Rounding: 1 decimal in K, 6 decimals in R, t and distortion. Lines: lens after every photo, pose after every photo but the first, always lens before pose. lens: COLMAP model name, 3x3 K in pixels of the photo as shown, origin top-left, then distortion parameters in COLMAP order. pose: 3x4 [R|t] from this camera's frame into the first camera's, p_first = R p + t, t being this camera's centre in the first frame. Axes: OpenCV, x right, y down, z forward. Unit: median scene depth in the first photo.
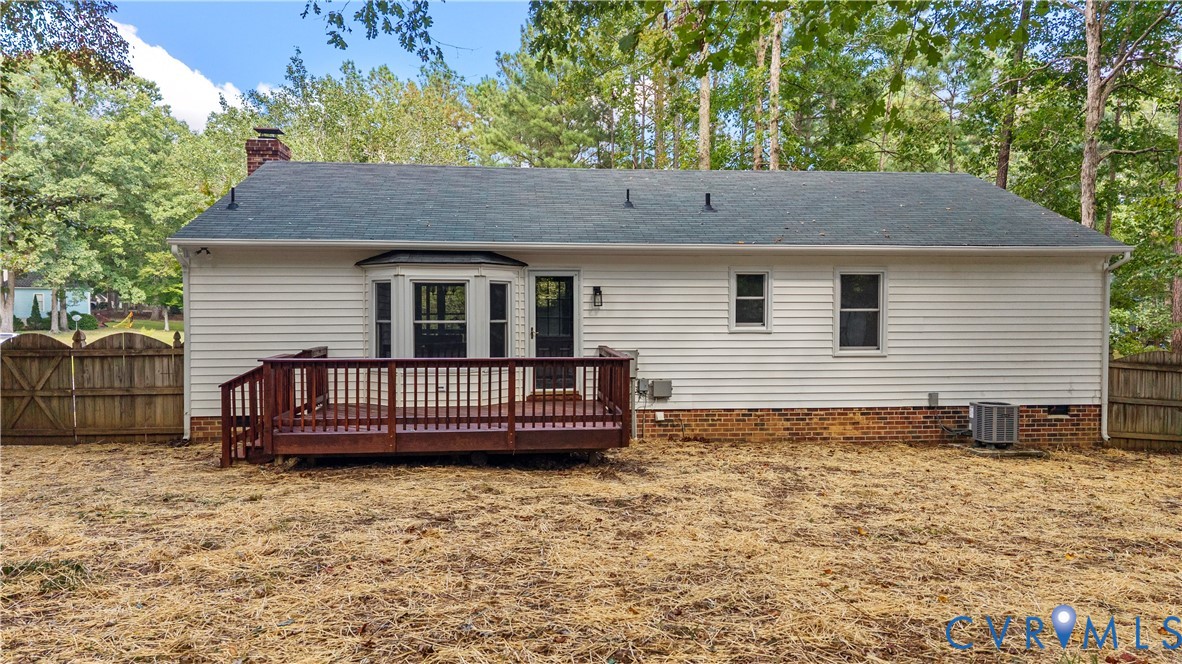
lens RADIAL K [[784.9, 0, 592.3], [0, 784.9, 338.4], [0, 0, 1]] dist [0.018137, -0.007423]
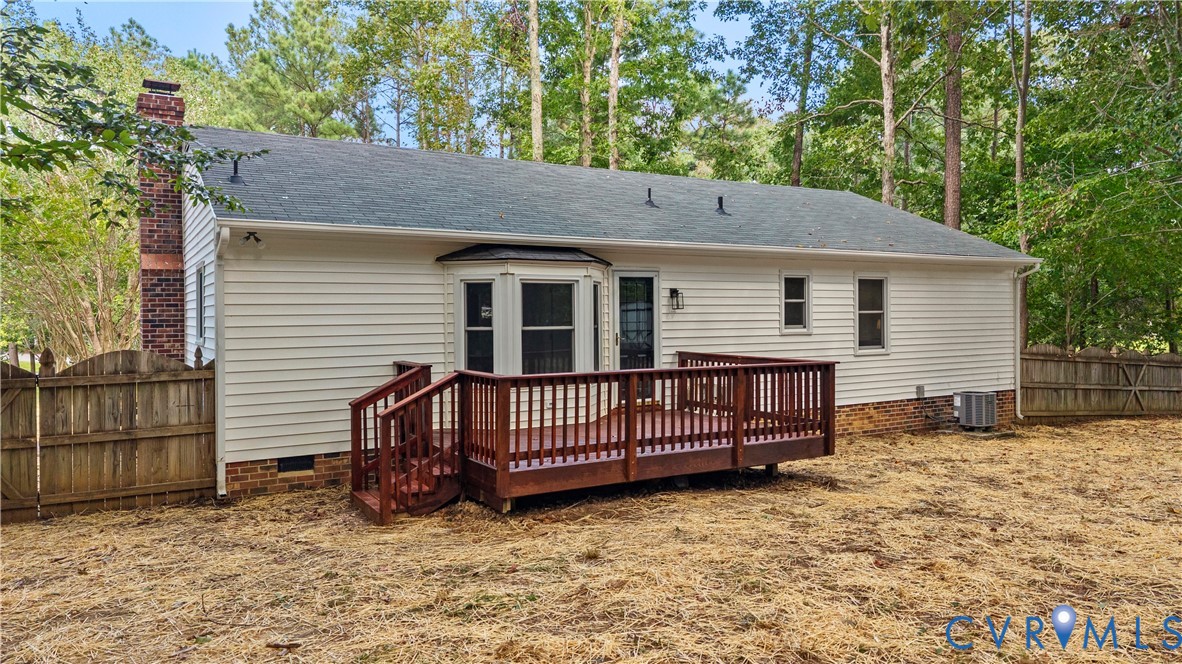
lens RADIAL K [[784.9, 0, 591.2], [0, 784.9, 320.4], [0, 0, 1]] dist [0.018137, -0.007423]
pose [[0.911515, -0.010706, 0.411128, -0.474053], [0.023812, 0.999358, -0.026771, -0.004936], [-0.410577, 0.034192, 0.911185, 0.182457]]
